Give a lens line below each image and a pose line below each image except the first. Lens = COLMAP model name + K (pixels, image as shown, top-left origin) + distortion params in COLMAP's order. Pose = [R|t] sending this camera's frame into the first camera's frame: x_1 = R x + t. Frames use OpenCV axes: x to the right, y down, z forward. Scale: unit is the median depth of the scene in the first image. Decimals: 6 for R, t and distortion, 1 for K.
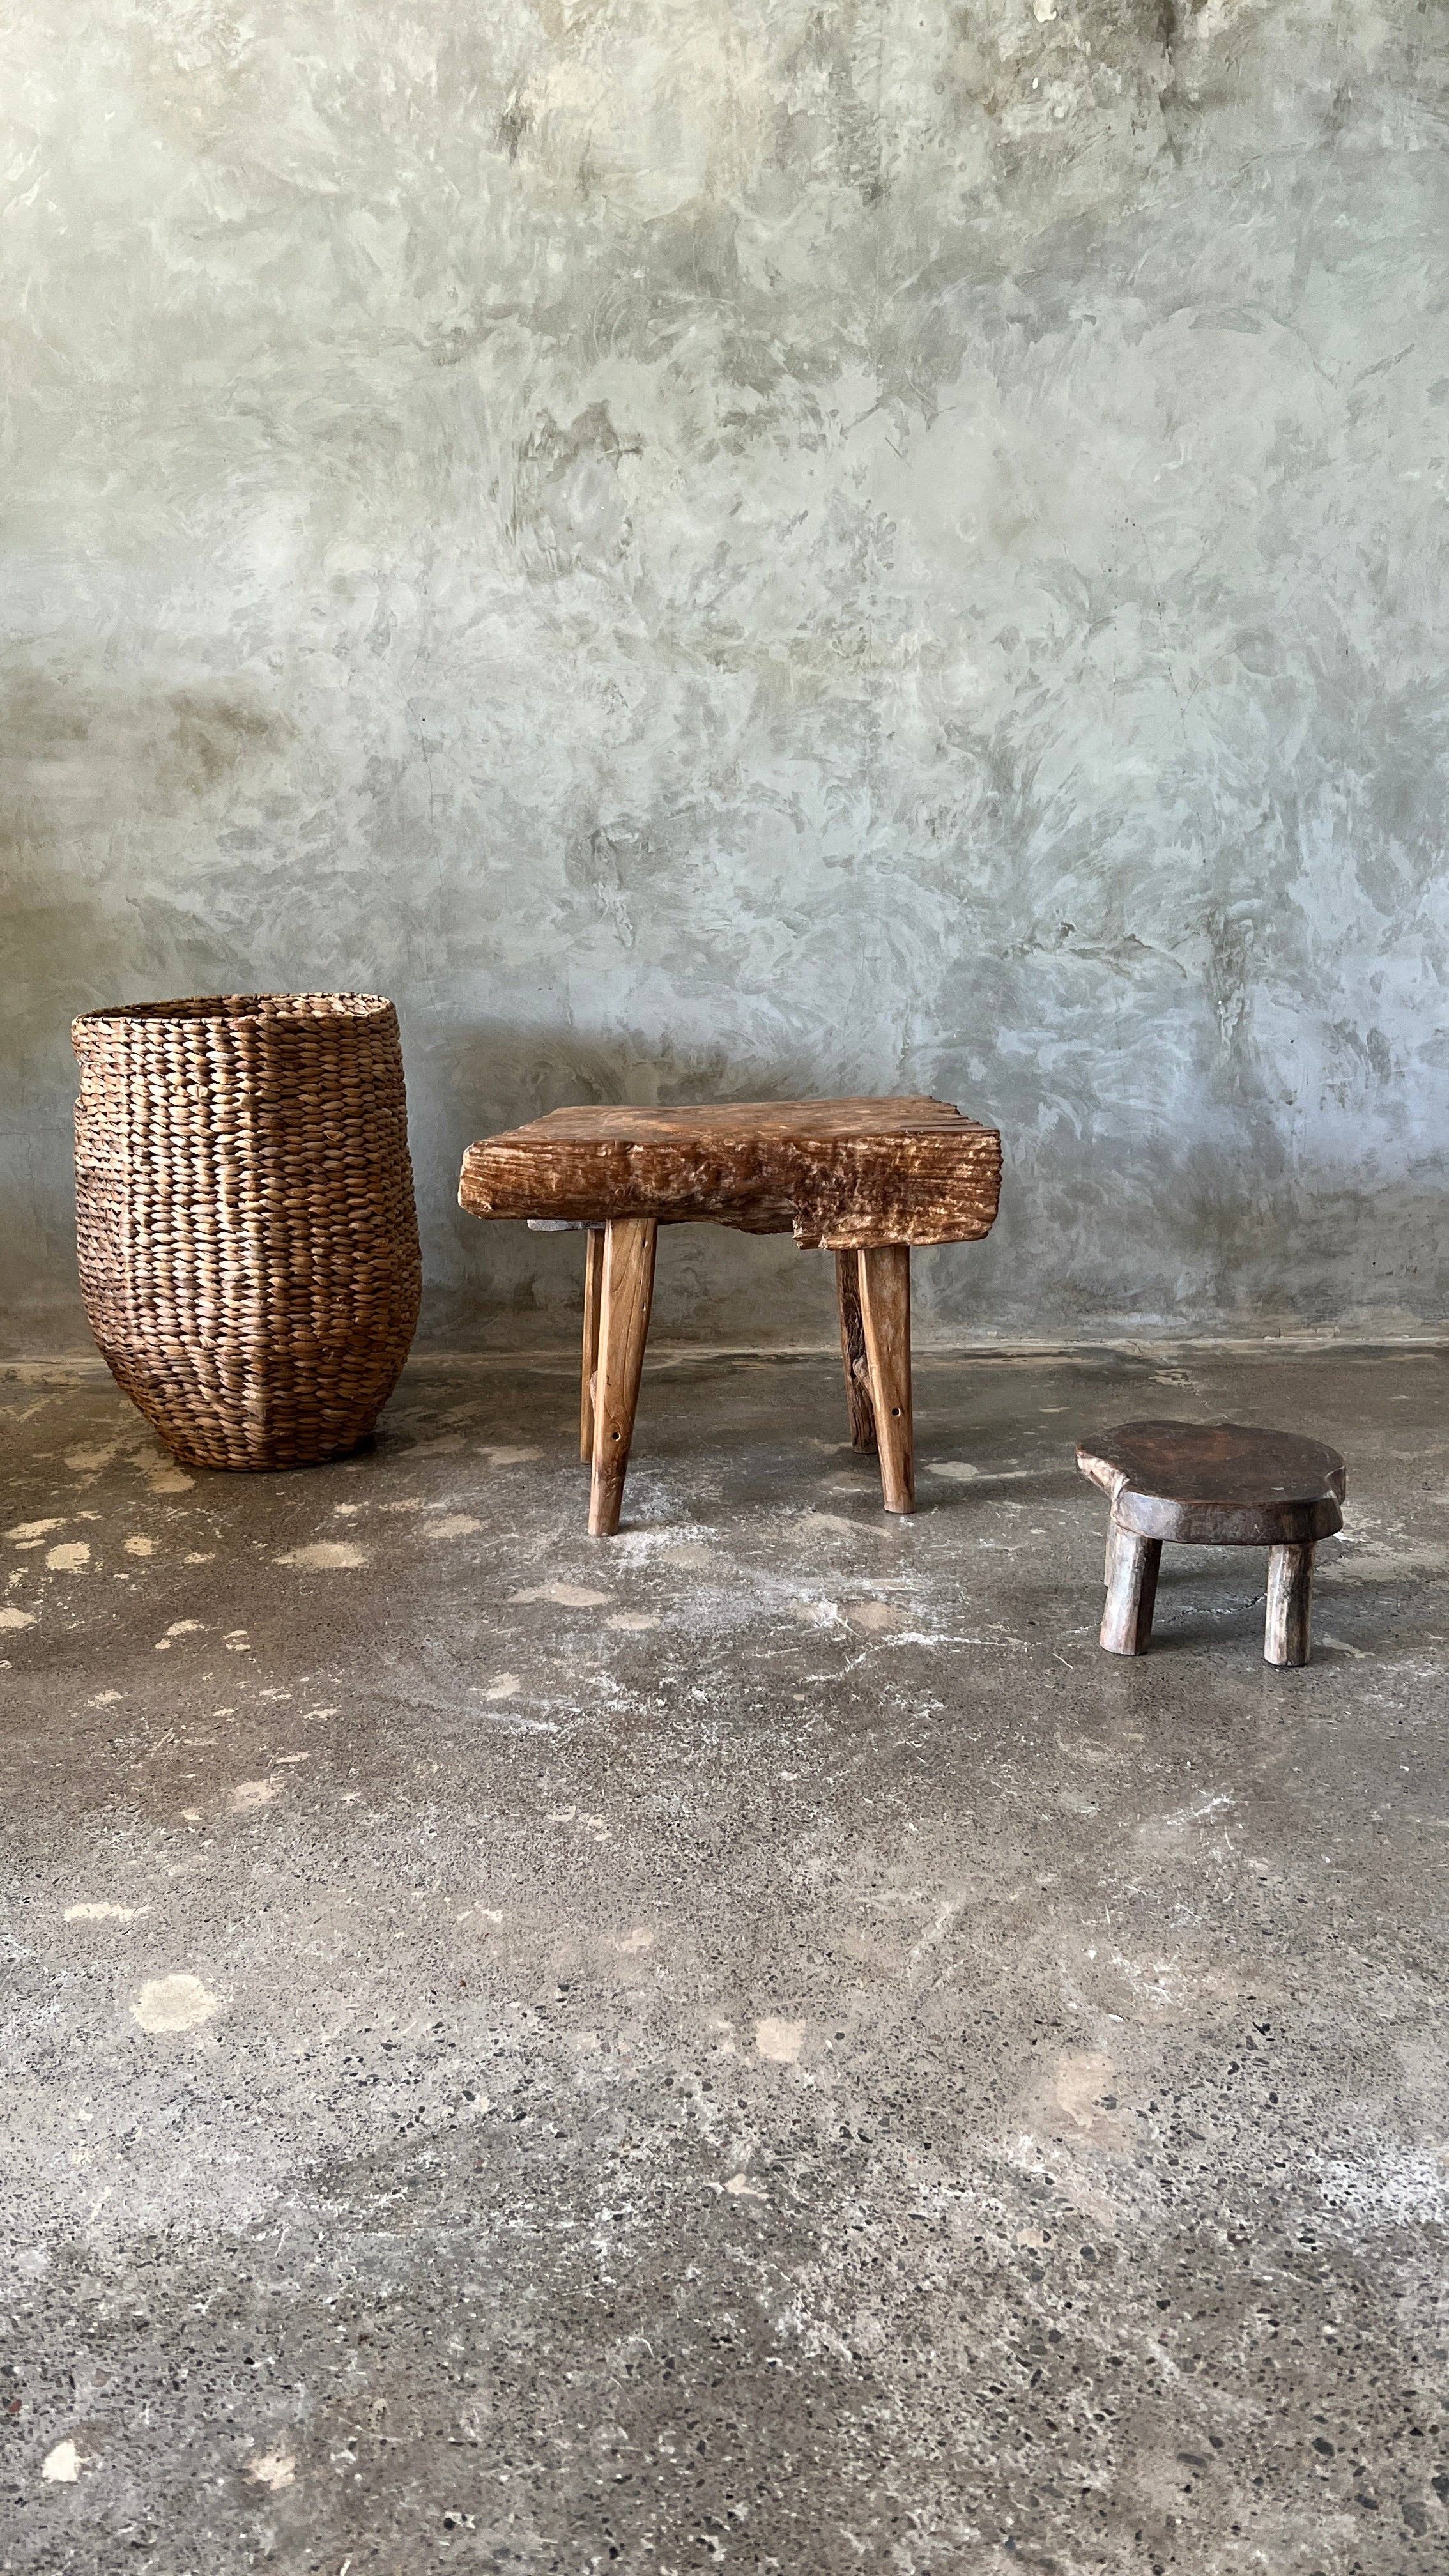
lens RADIAL K [[1950.0, 0, 724.2], [0, 1950.0, 1312.3], [0, 0, 1]] dist [0.036099, -0.046226]
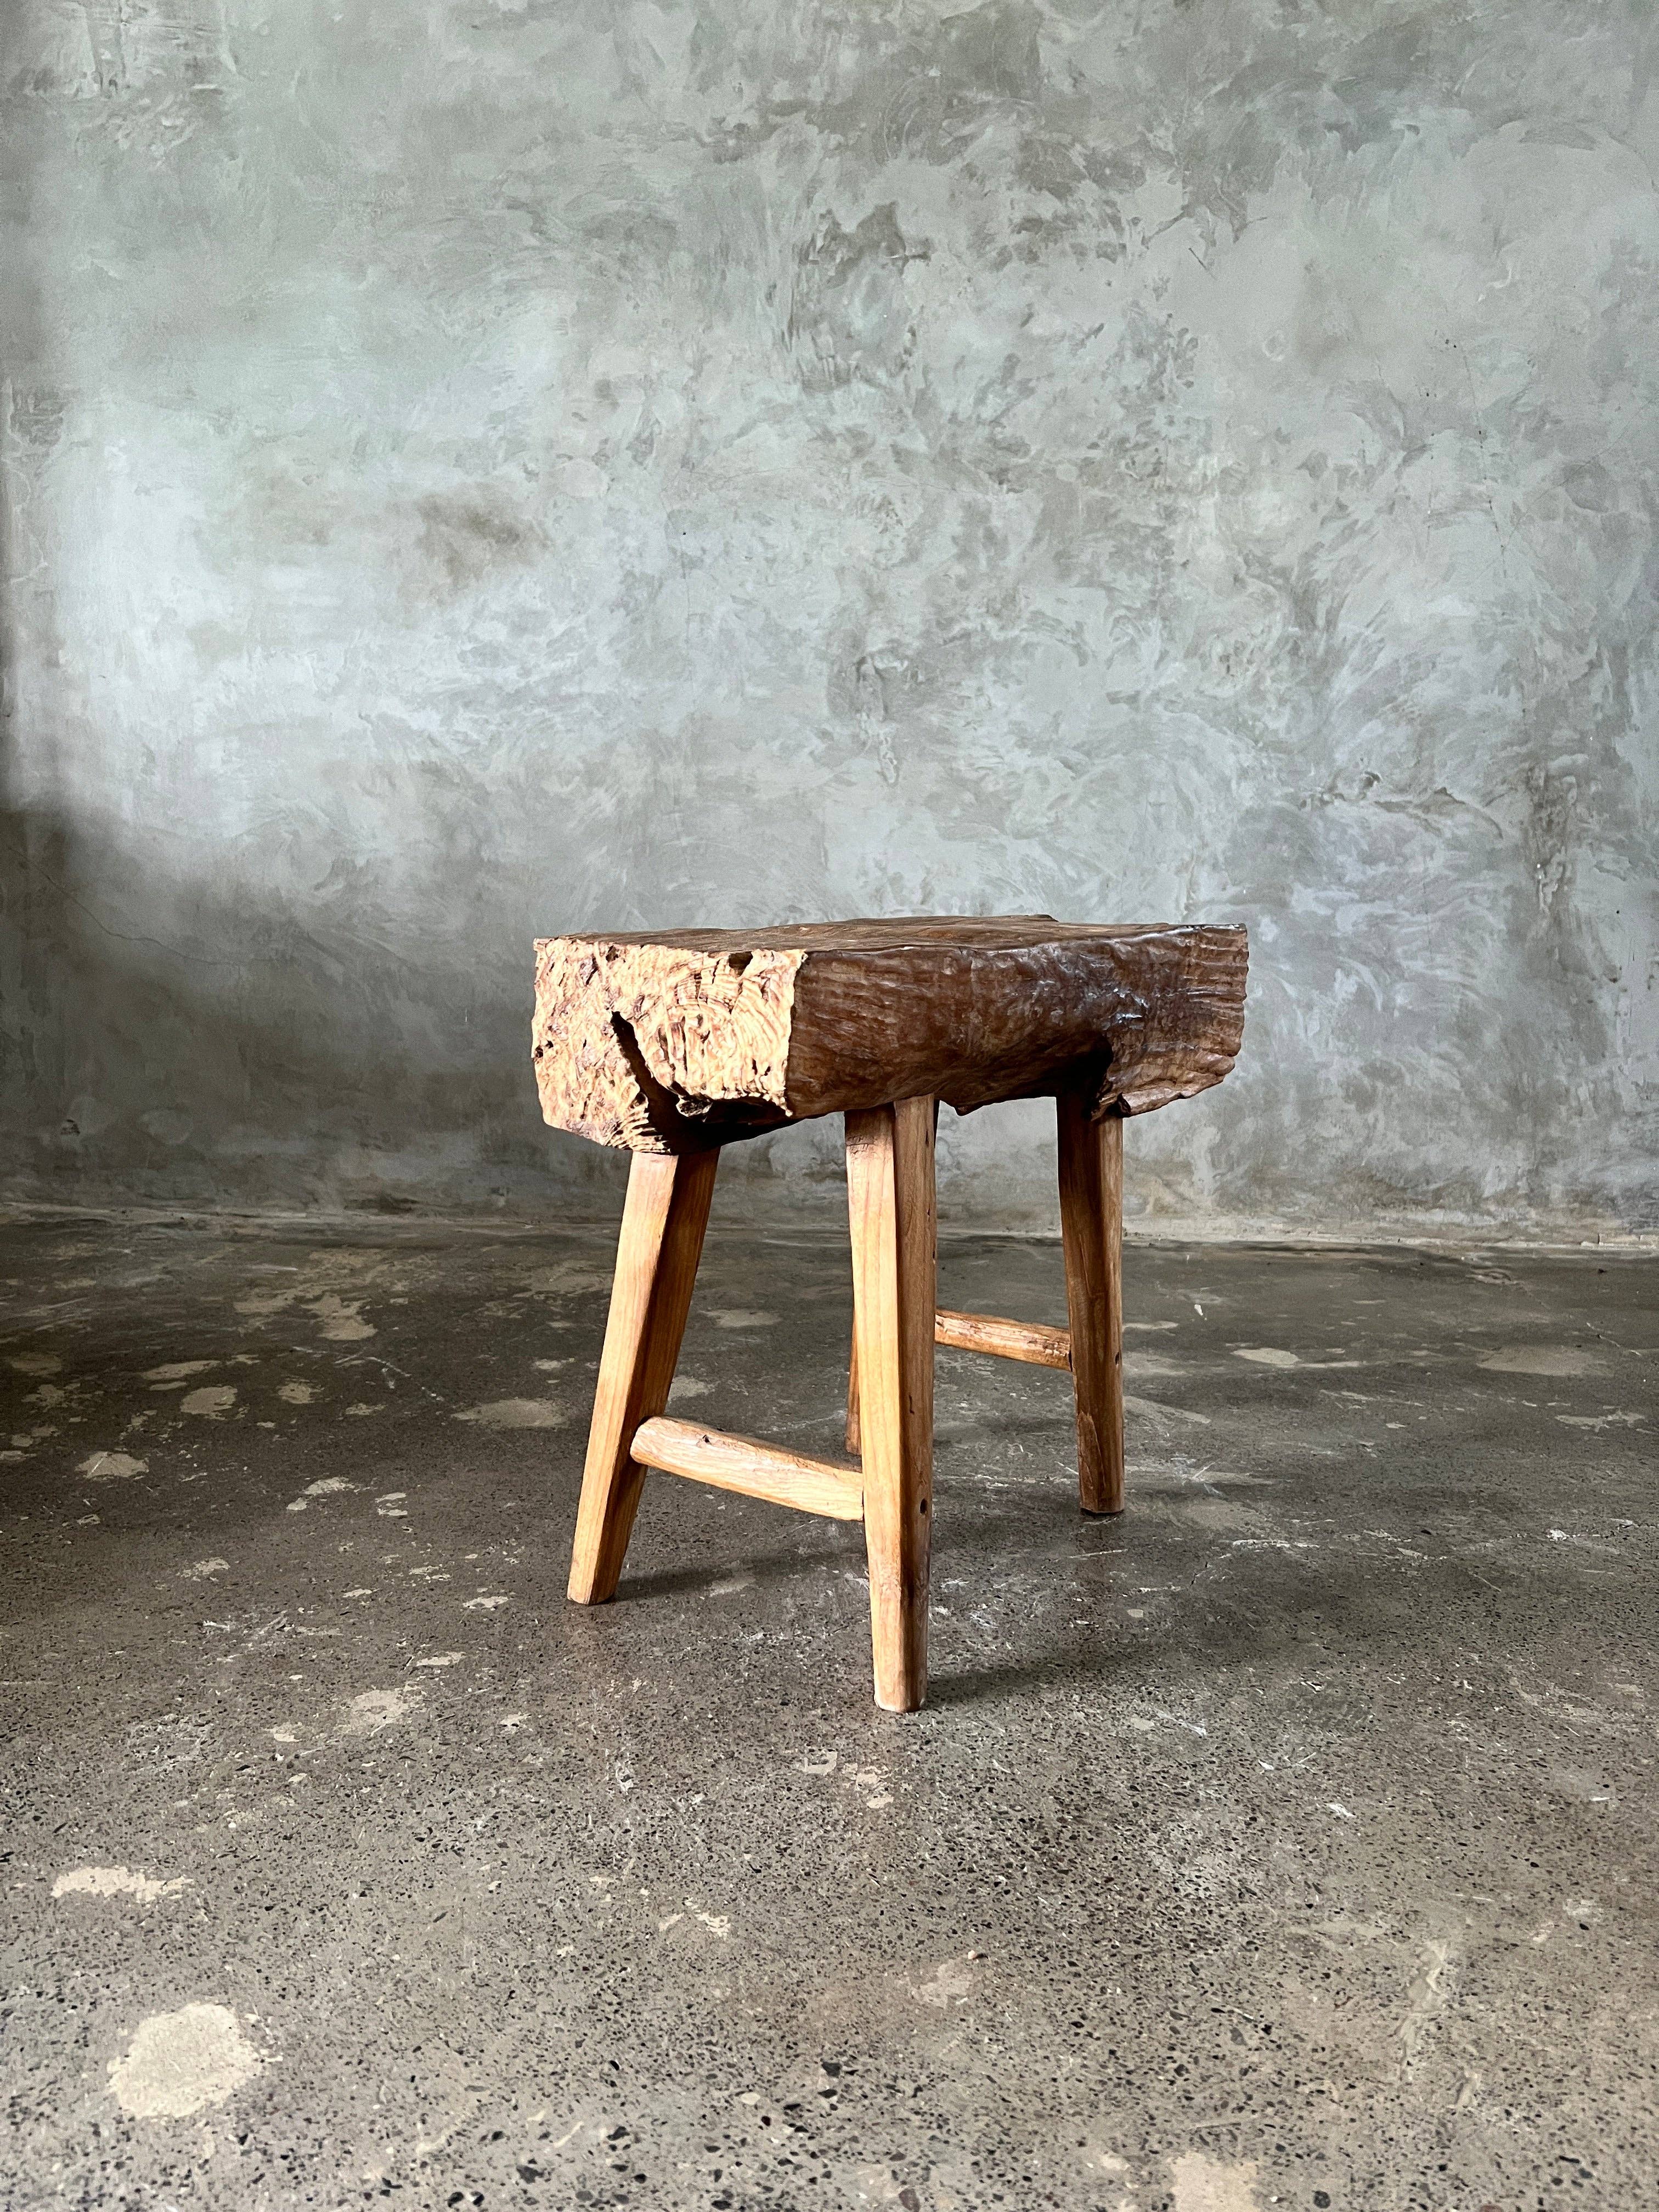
lens RADIAL K [[1675.3, 0, 836.4], [0, 1675.3, 1106.0], [0, 0, 1]] dist [0.031881, -0.043126]
pose [[0.998361, 0.033698, -0.046251, -0.035030], [-0.038853, 0.992548, -0.115494, 0.059777], [0.042014, 0.117101, 0.992231, 0.241018]]
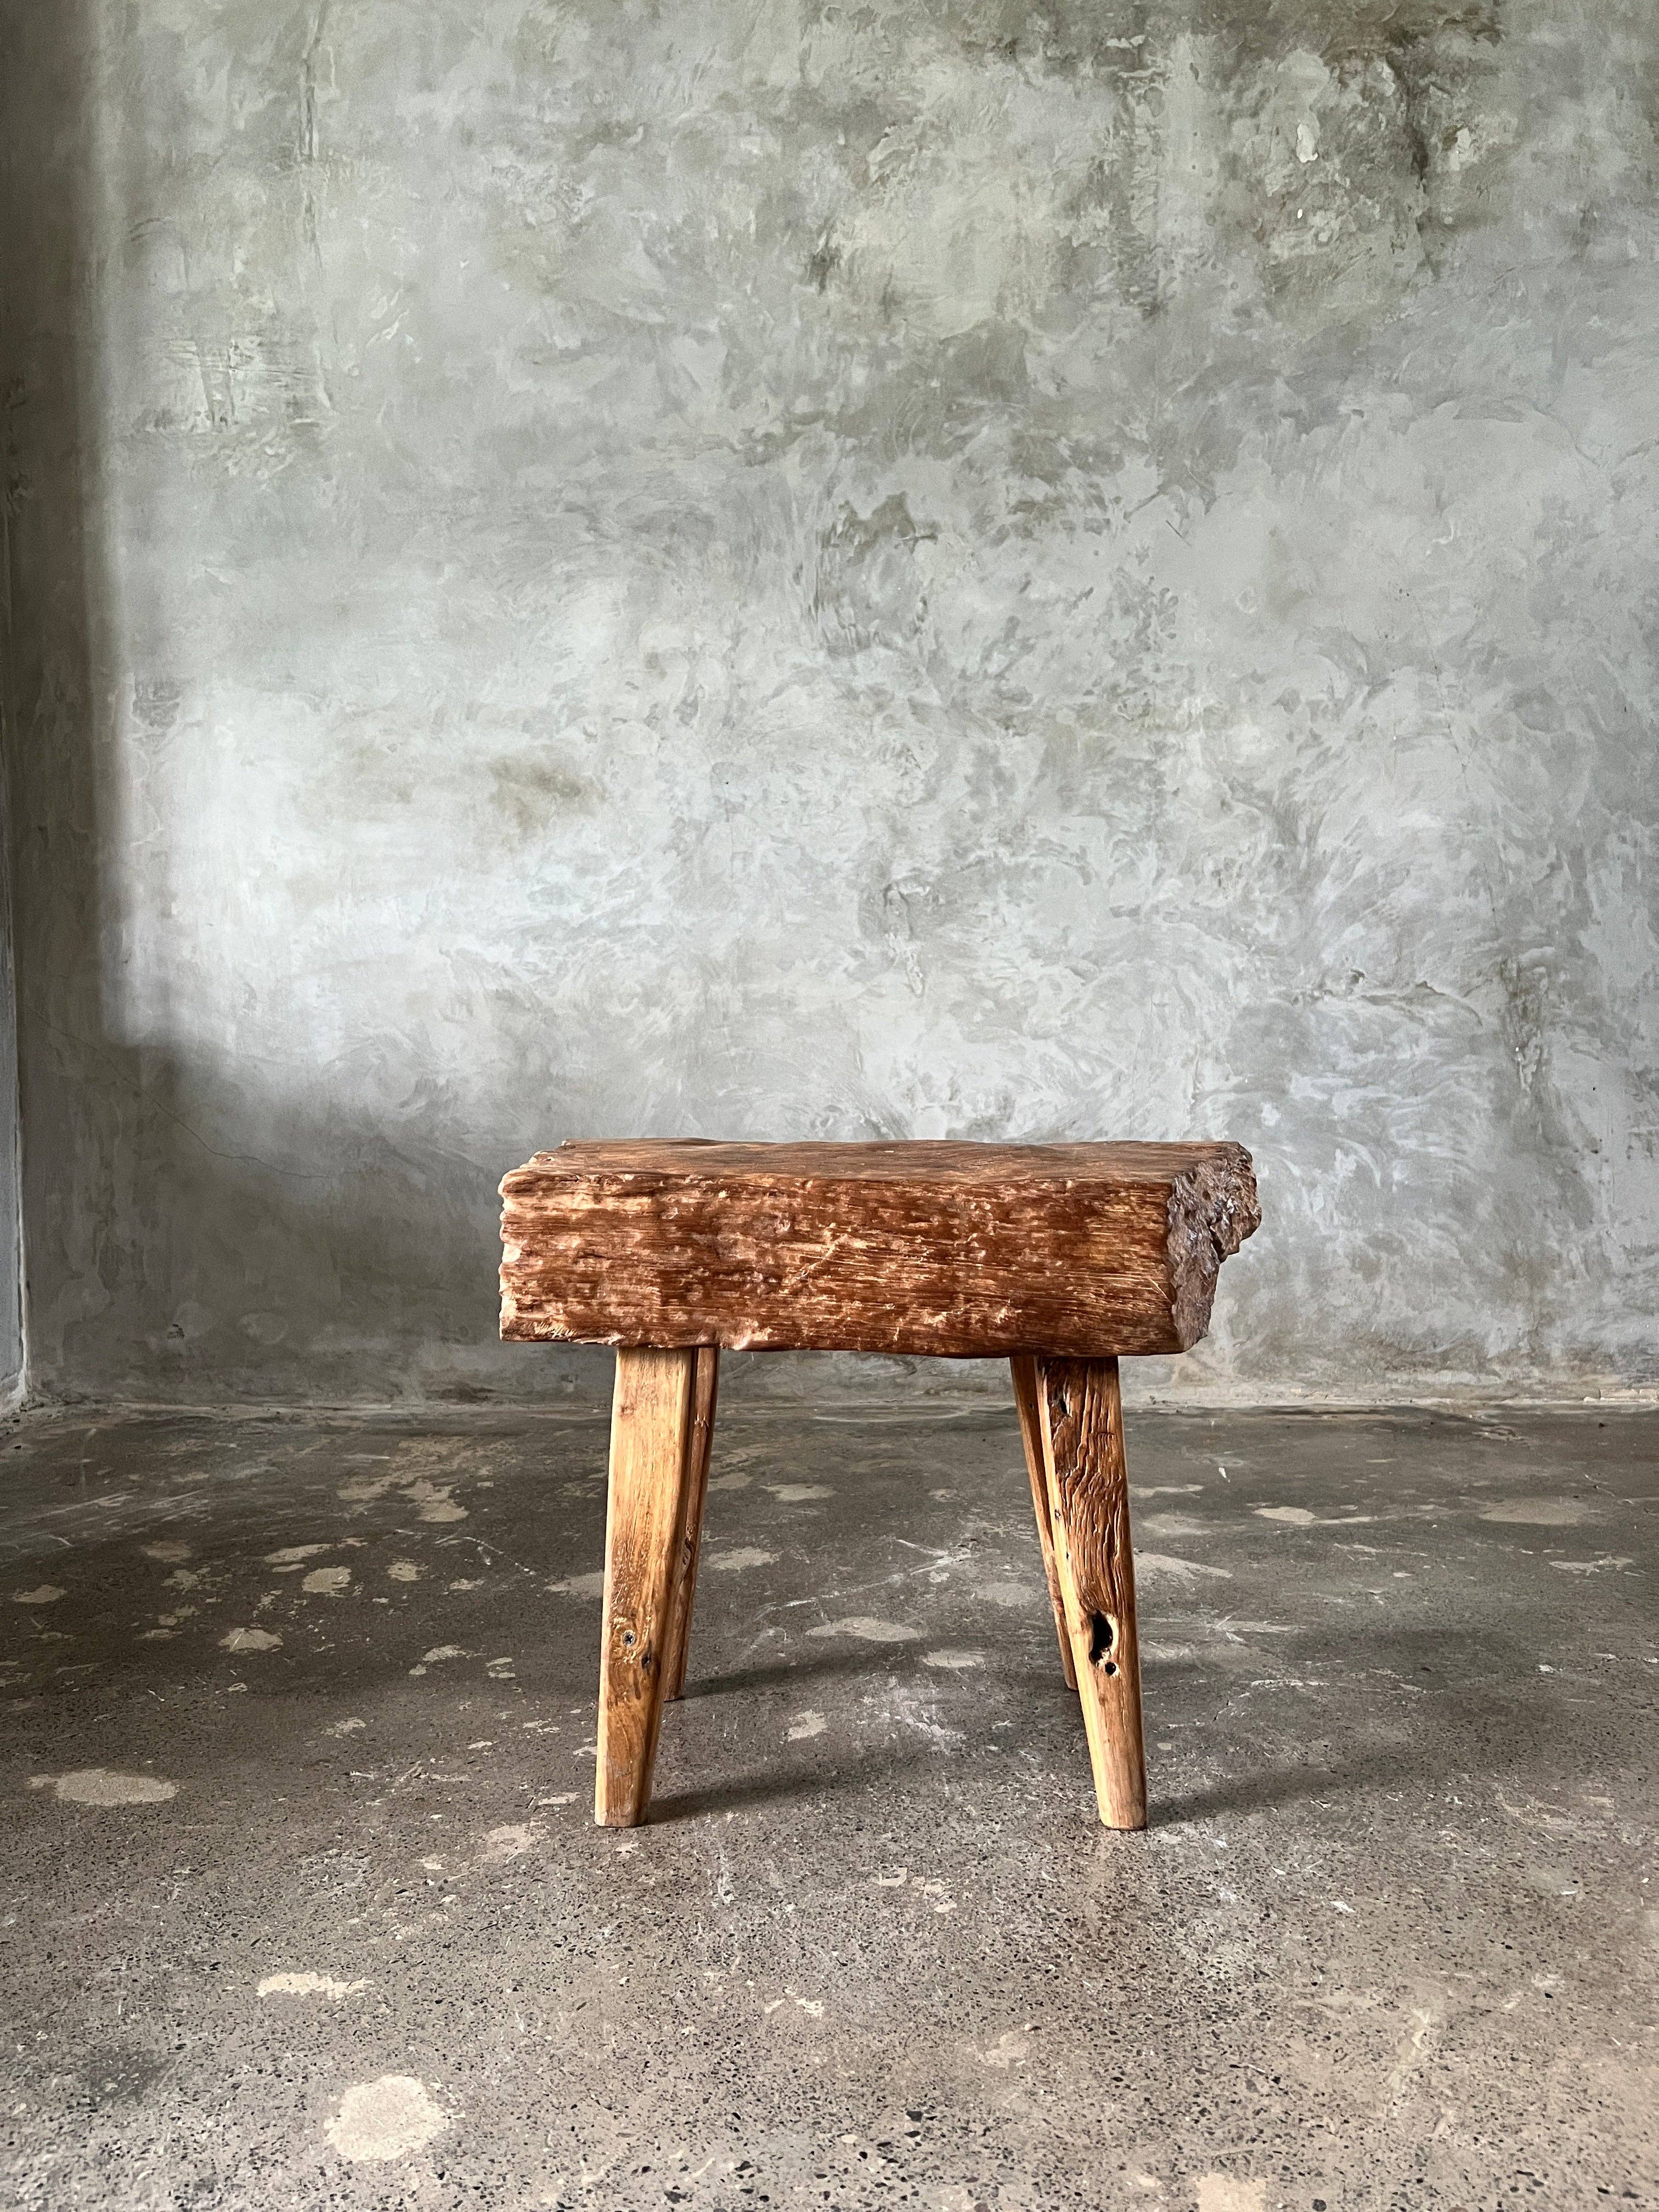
lens RADIAL K [[1675.3, 0, 833.1], [0, 1675.3, 1116.8], [0, 0, 1]] dist [0.031881, -0.043126]
pose [[0.997635, -0.002937, -0.068668, -0.035882], [-0.011422, 0.978110, -0.207773, 0.060042], [0.067775, 0.208066, 0.975764, 0.165701]]
